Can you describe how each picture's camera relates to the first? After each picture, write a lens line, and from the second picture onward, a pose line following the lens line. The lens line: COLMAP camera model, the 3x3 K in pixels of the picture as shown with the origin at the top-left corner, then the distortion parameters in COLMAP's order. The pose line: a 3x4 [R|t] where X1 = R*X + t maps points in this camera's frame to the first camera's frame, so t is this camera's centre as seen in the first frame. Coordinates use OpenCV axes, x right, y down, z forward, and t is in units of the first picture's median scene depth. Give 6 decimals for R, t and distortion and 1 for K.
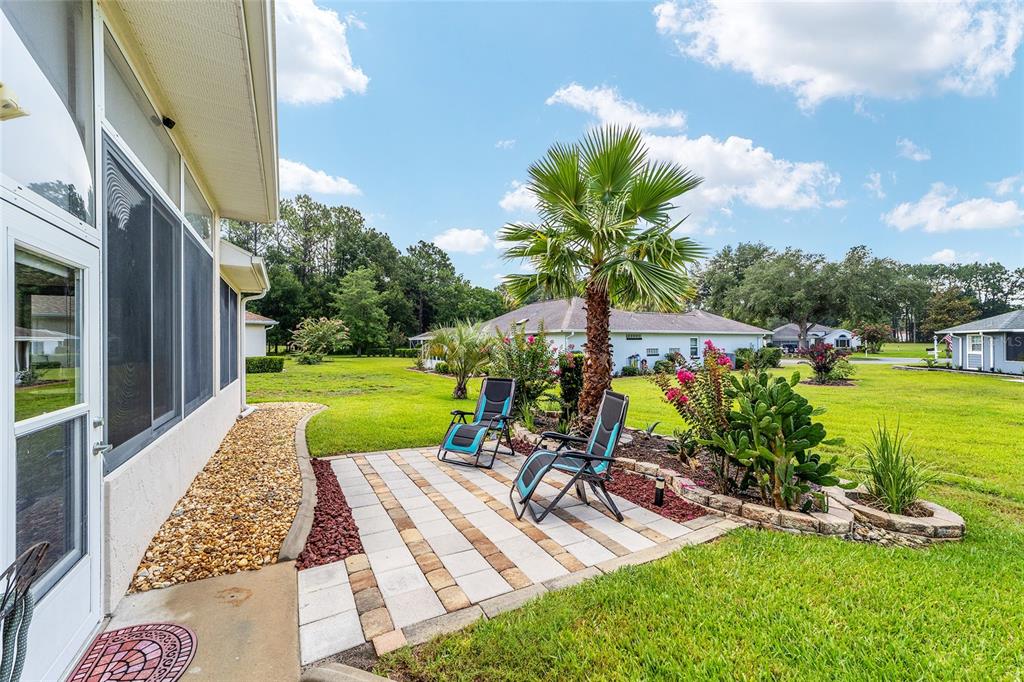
lens RADIAL K [[391.8, 0, 507.9], [0, 391.8, 343.6], [0, 0, 1]] dist [-0.014711, 0.008391]
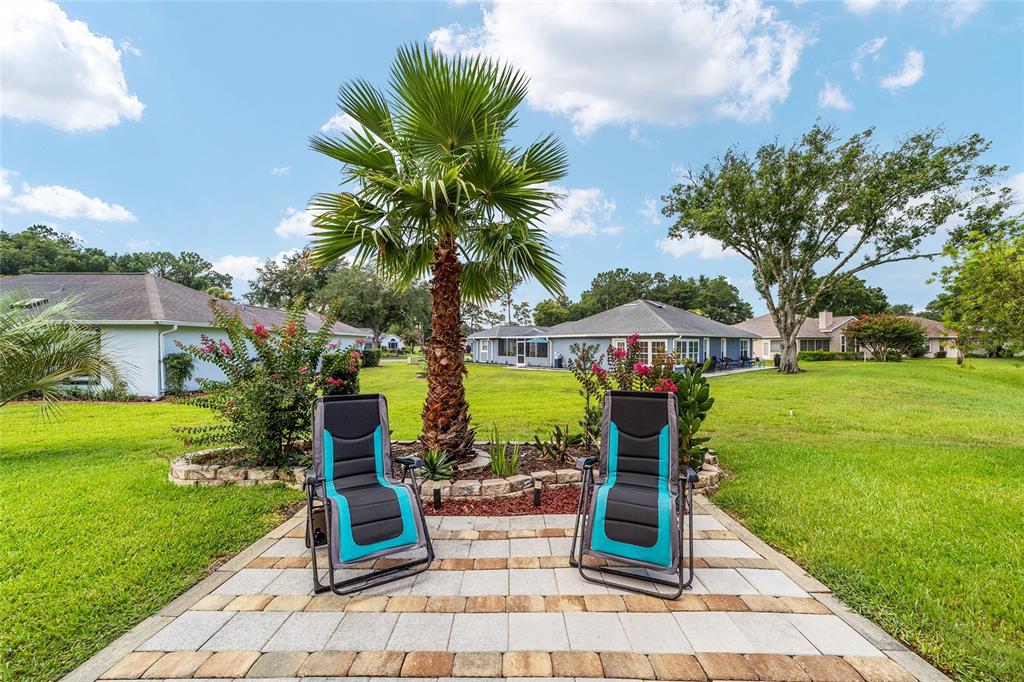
lens RADIAL K [[391.8, 0, 507.9], [0, 391.8, 343.6], [0, 0, 1]] dist [-0.014711, 0.008391]
pose [[0.501888, 0.008602, 0.864890, -0.168235], [-0.002689, 0.999961, -0.008386, 0.008252], [-0.864929, 0.001883, 0.501891, 0.228627]]
